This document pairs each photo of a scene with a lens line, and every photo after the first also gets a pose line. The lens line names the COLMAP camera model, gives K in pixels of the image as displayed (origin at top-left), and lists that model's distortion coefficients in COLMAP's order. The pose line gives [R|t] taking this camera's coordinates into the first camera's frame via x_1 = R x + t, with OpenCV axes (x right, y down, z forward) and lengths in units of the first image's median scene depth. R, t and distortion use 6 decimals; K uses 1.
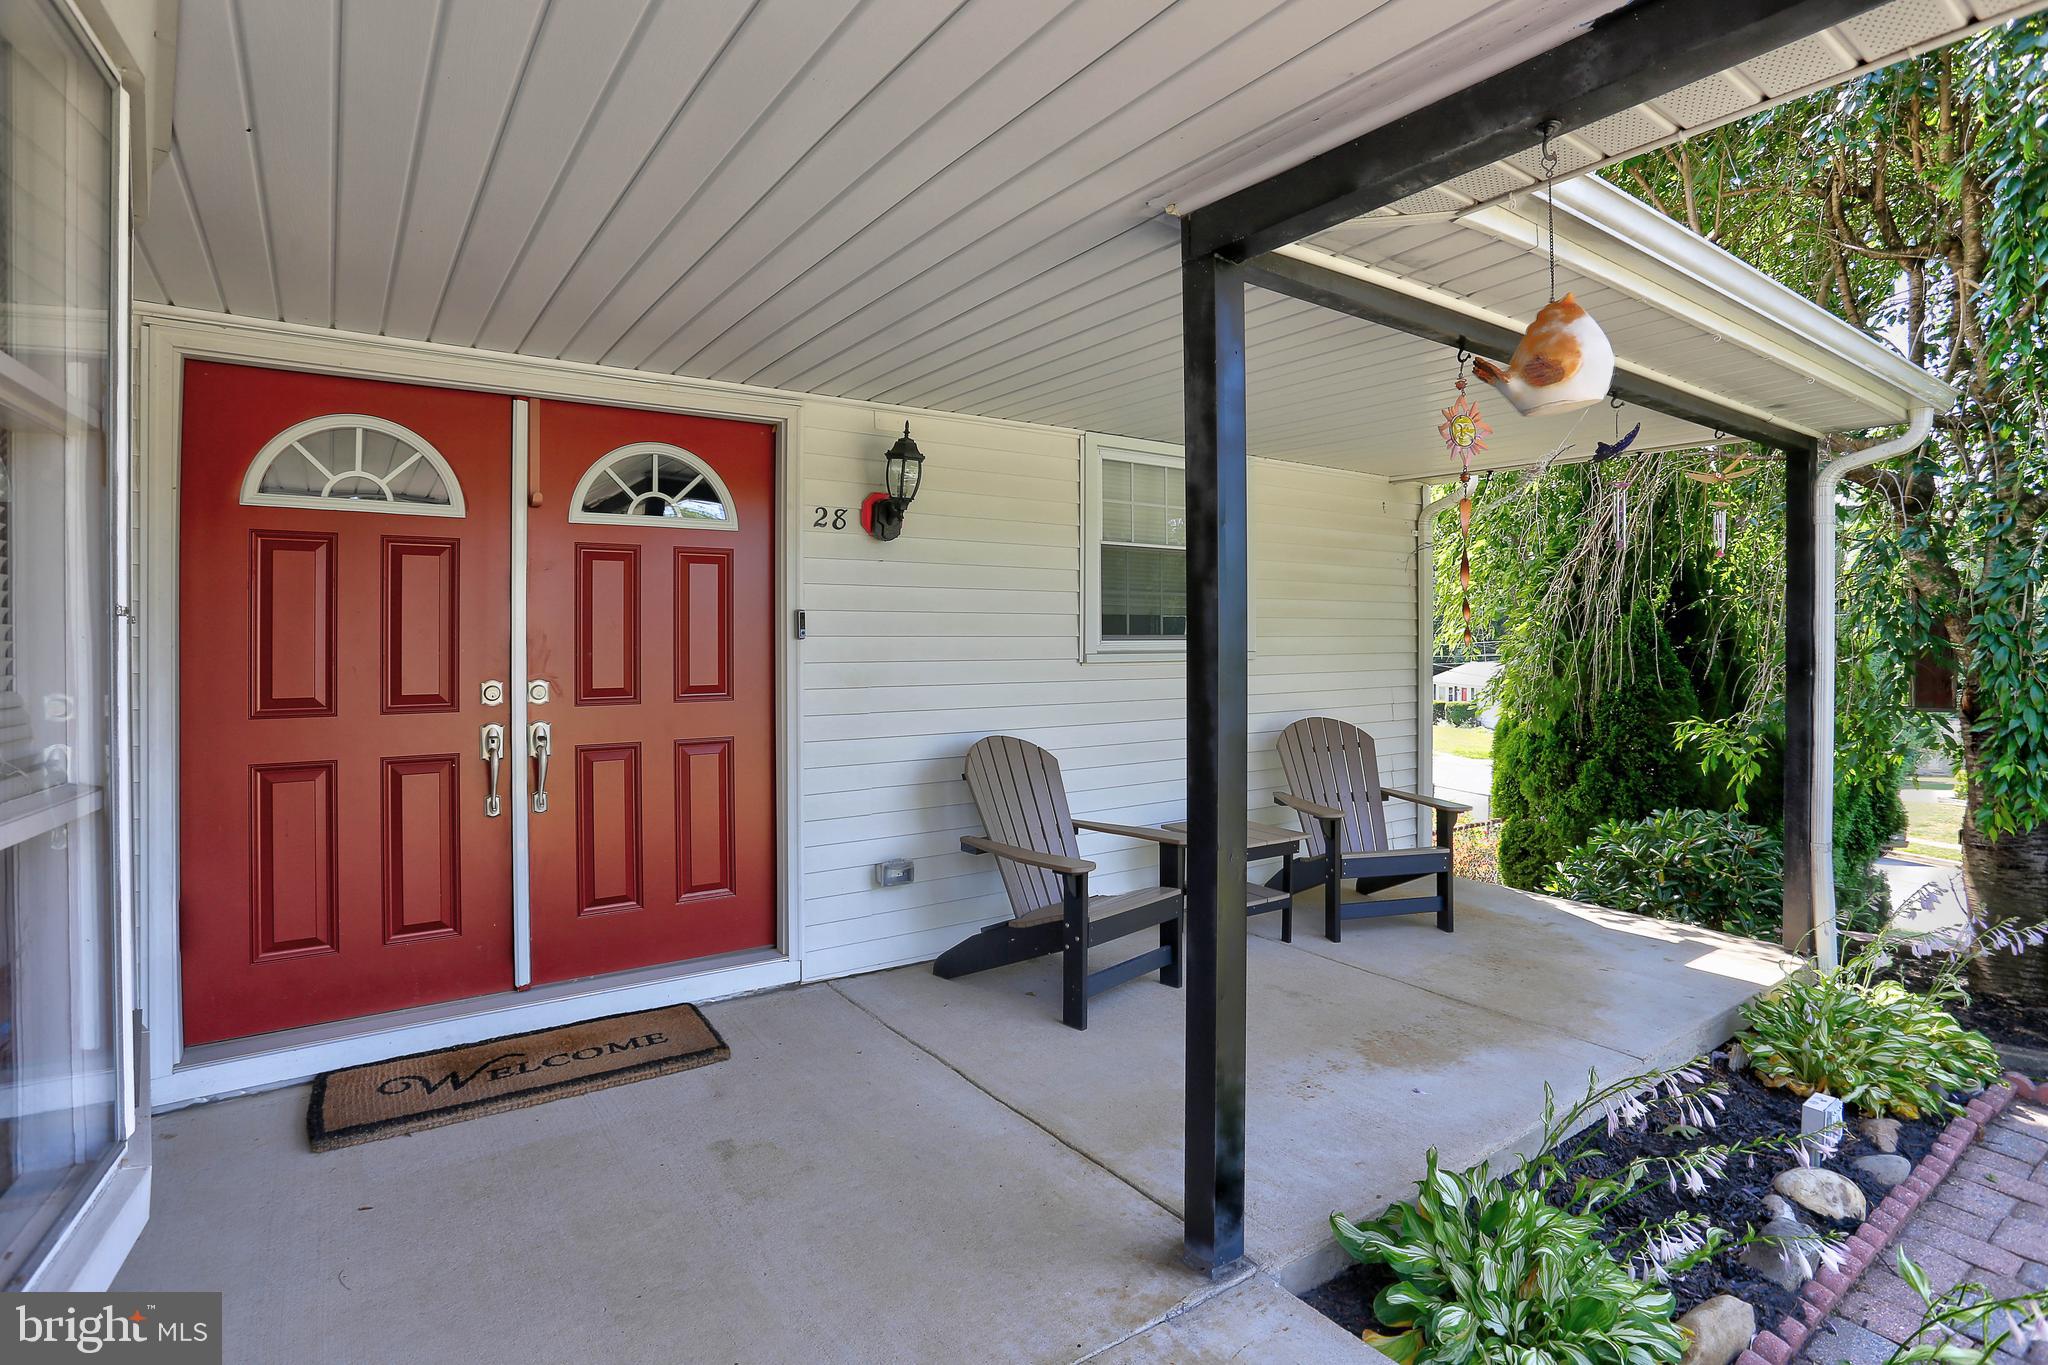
lens RADIAL K [[1038.3, 0, 1068.1], [0, 1038.3, 632.7], [0, 0, 1]] dist [-0.058262, 0.000168]
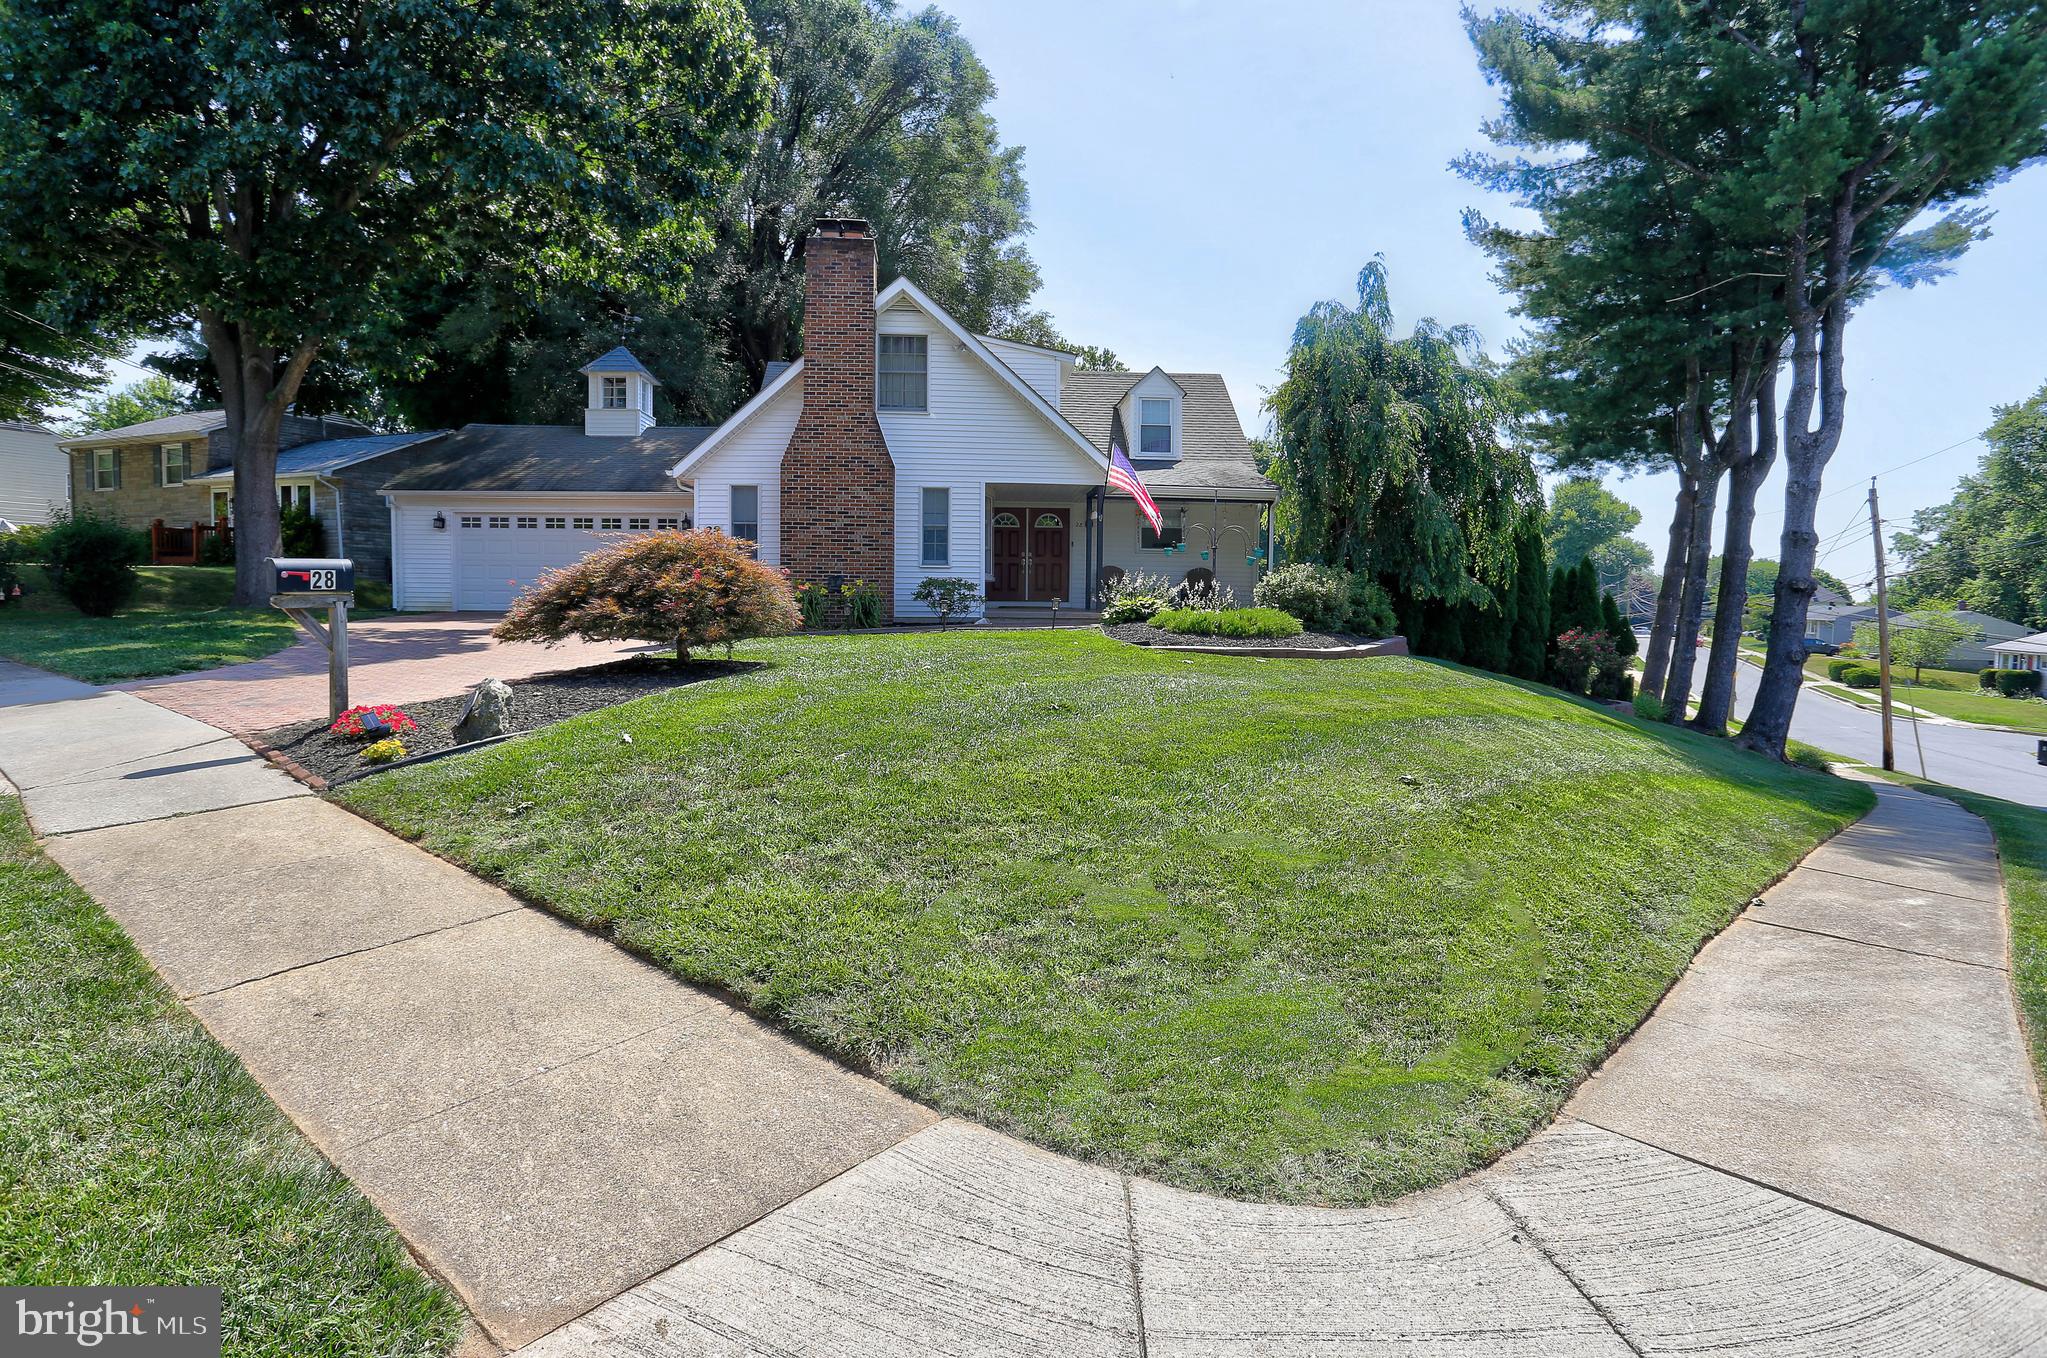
lens RADIAL K [[1035.3, 0, 1022.4], [0, 1035.3, 657.5], [0, 0, 1]] dist [-0.075224, 0.038176]
pose [[0.844407, 0.038076, -0.534348, 2.522373], [-0.009192, 0.998354, 0.056614, 0.289300], [0.535624, -0.042893, 0.843367, -3.886432]]
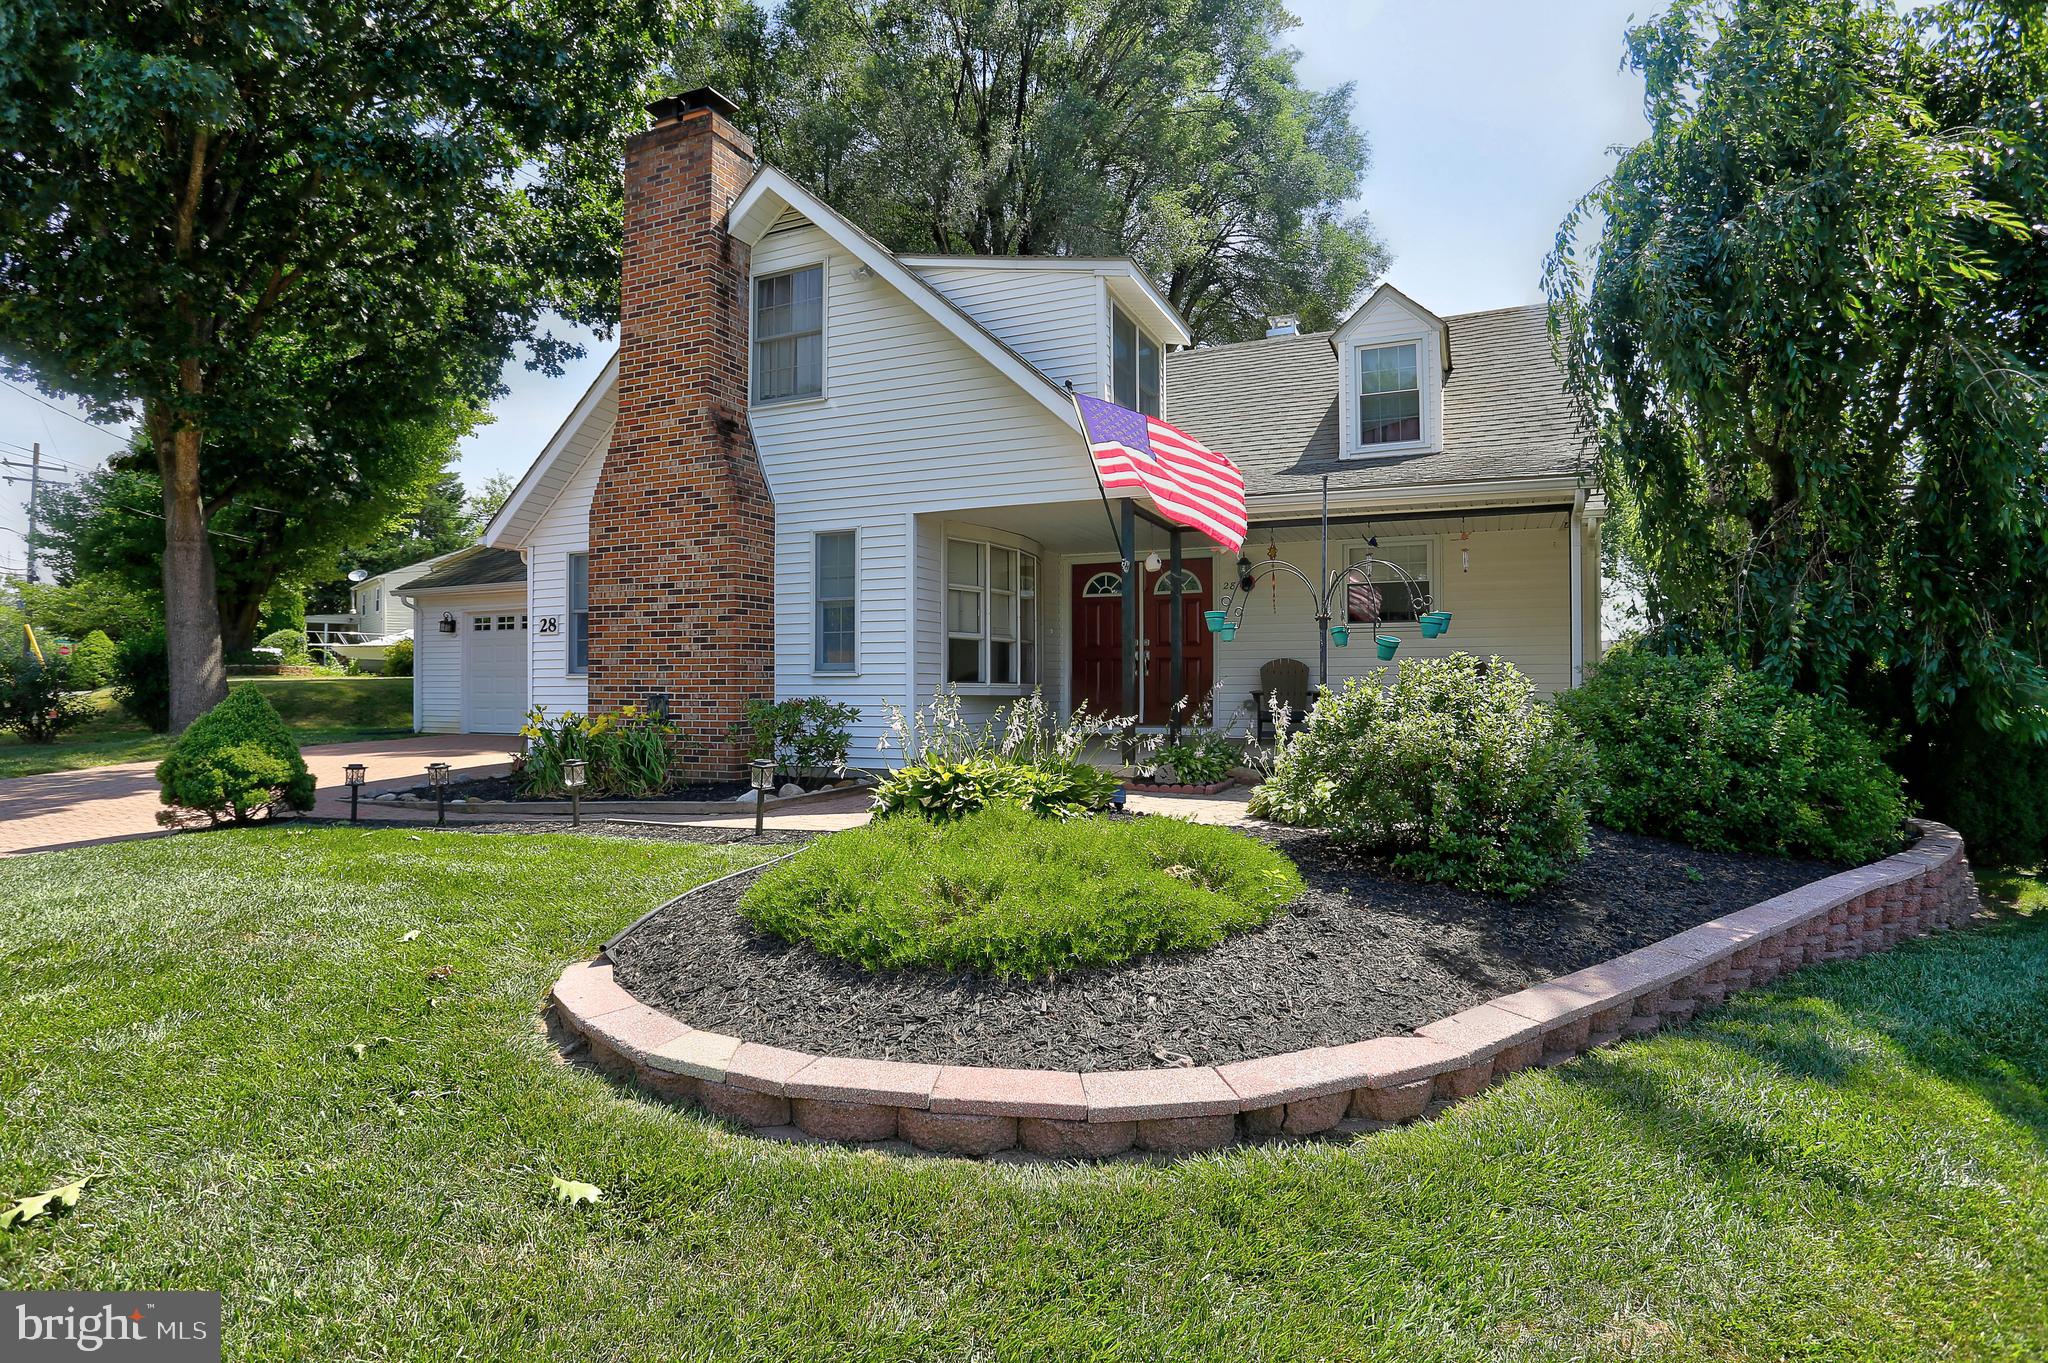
lens RADIAL K [[1028.3, 0, 1026.5], [0, 1028.3, 669.3], [0, 0, 1]] dist [-0.068750, 0.019673]
pose [[0.495138, -0.014287, -0.868697, 2.107612], [0.005082, 0.999895, -0.013549, 0.172862], [0.868800, 0.002294, 0.495159, -1.058437]]
